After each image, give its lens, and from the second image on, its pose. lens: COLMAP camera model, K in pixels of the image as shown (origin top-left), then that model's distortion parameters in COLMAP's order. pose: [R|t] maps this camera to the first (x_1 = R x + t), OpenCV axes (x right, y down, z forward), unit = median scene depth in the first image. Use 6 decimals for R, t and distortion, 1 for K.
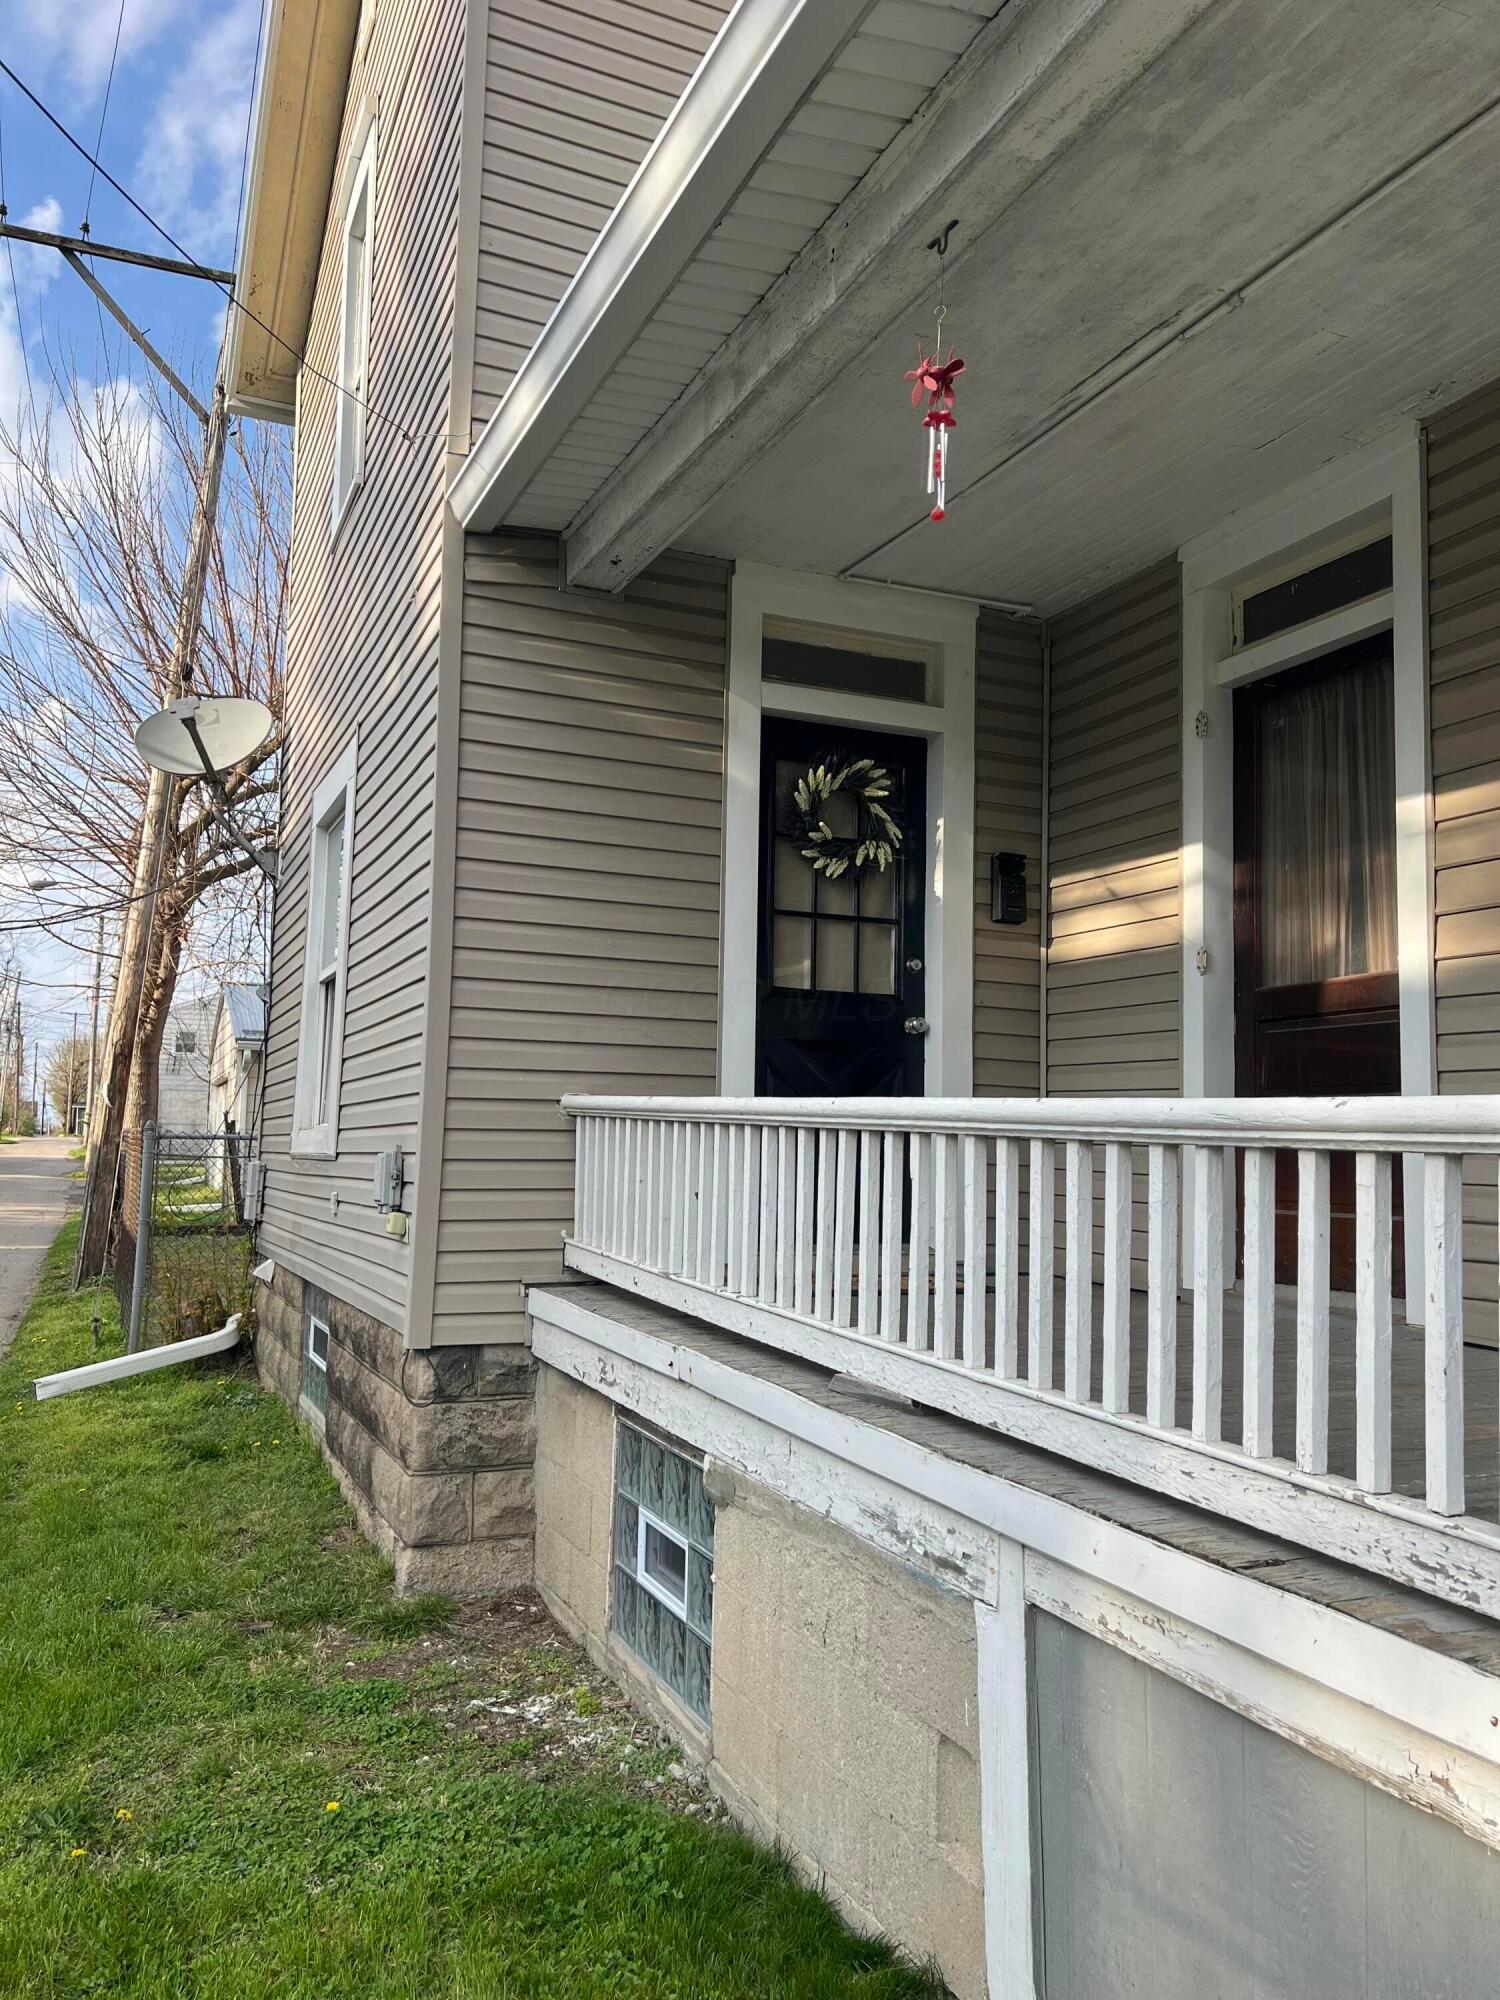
lens RADIAL K [[1530.4, 0, 746.7], [0, 1530.4, 995.6], [0, 0, 1]] dist [0.043845, -0.057629]
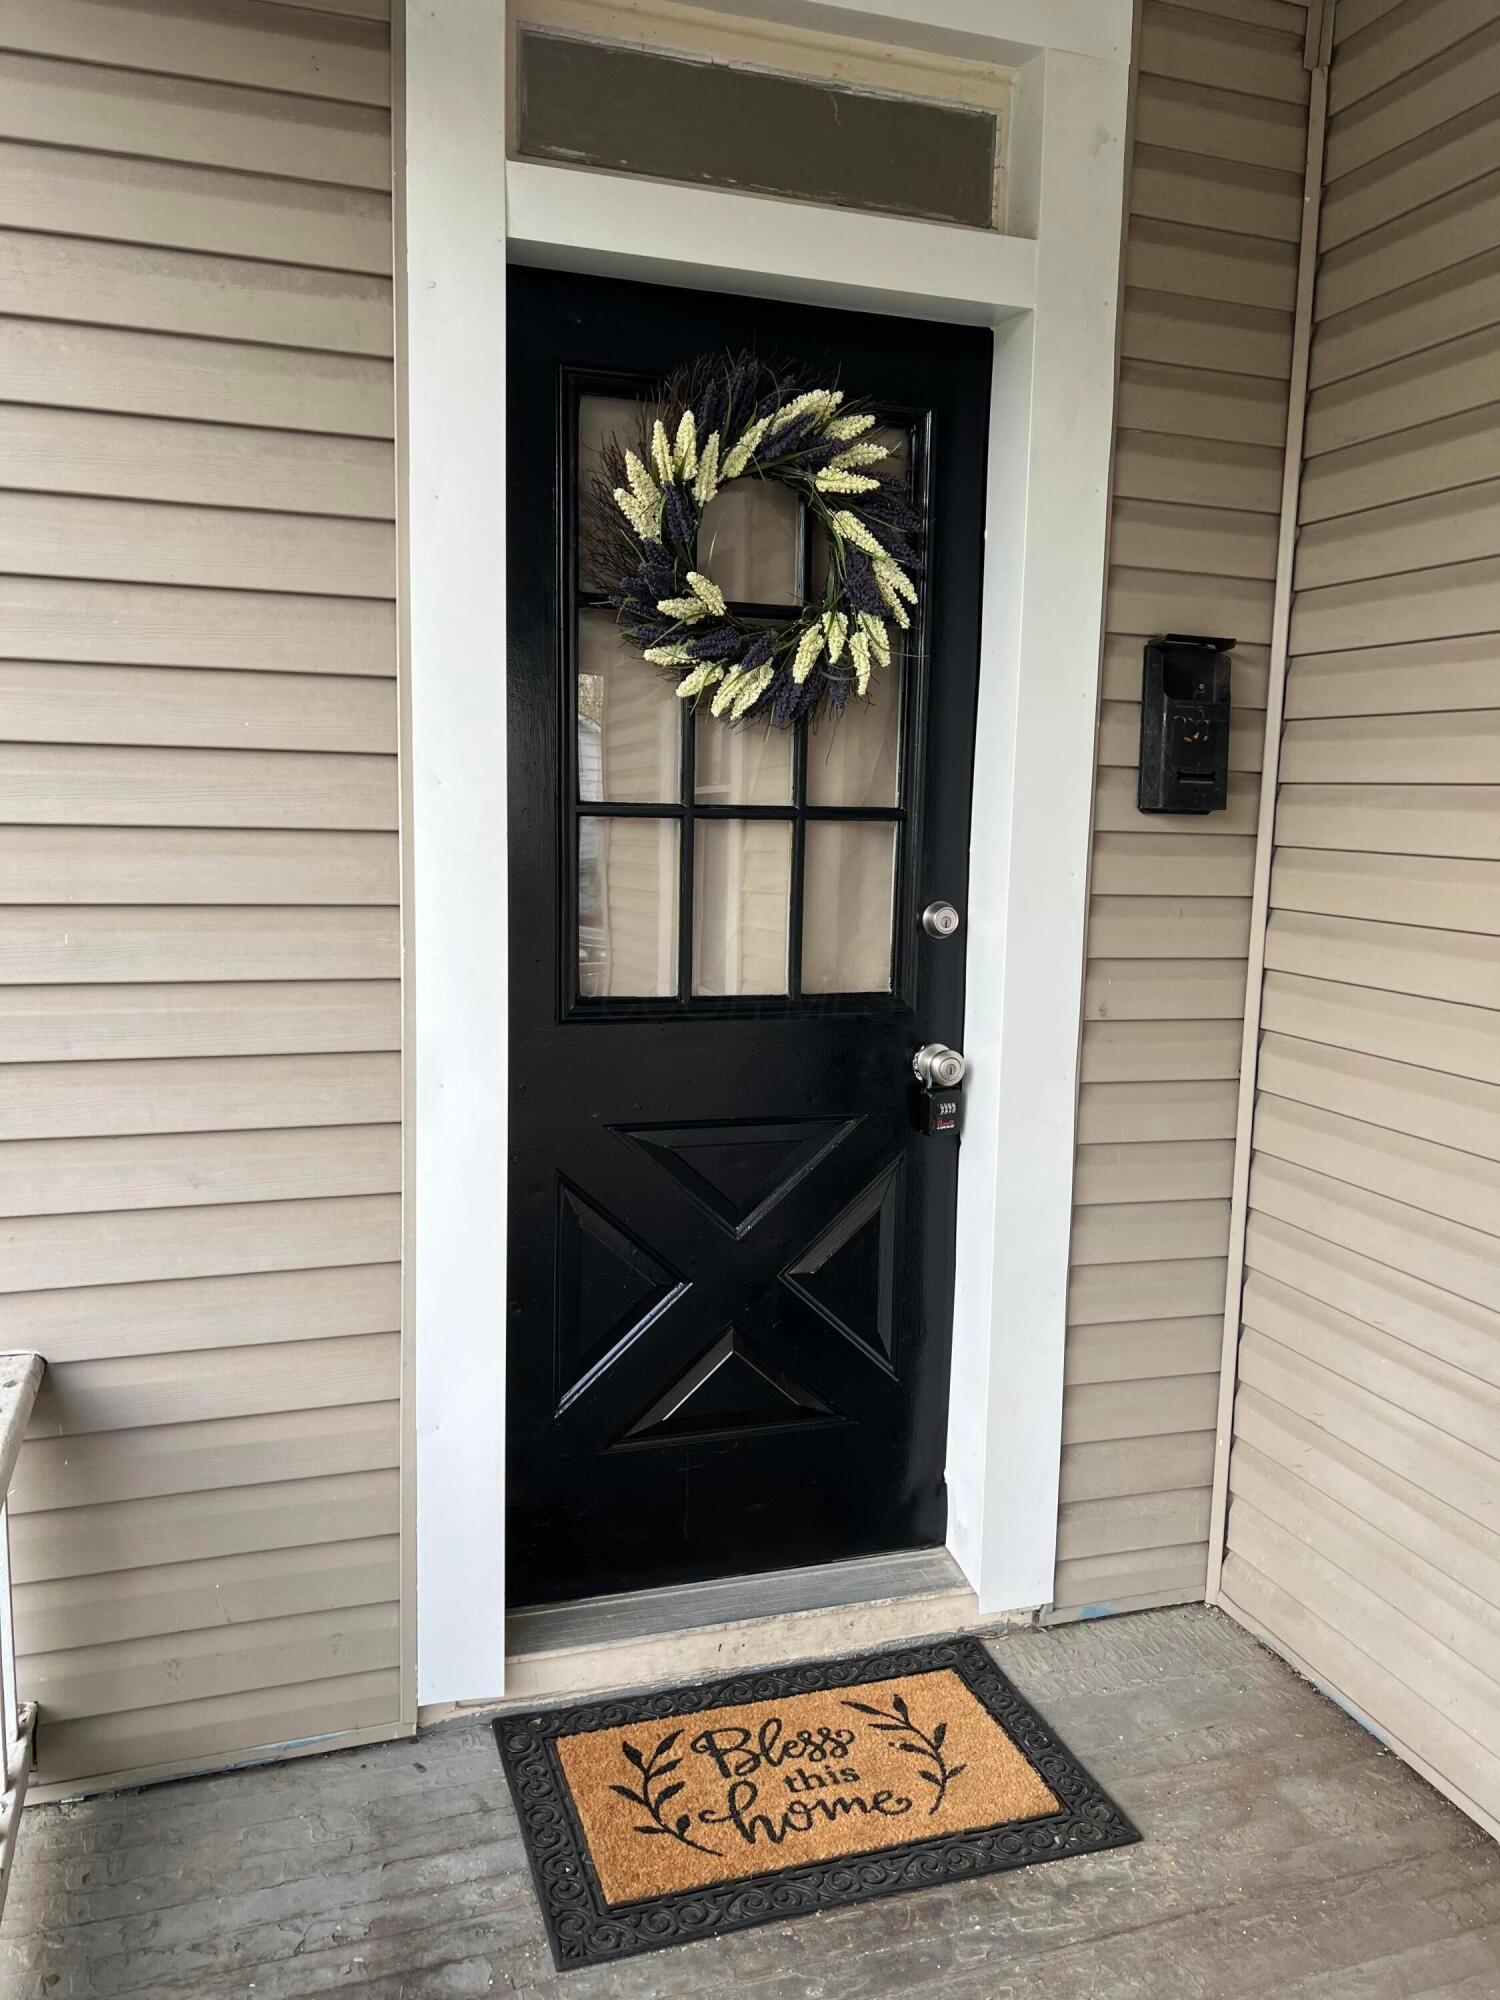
lens RADIAL K [[1530.4, 0, 758.4], [0, 1530.4, 997.8], [0, 0, 1]] dist [0.043845, -0.057629]
pose [[0.997237, 0.011320, -0.073413, 0.091427], [0.005706, 0.973726, 0.227652, -0.094286], [0.074061, -0.227442, 0.970971, 0.593935]]
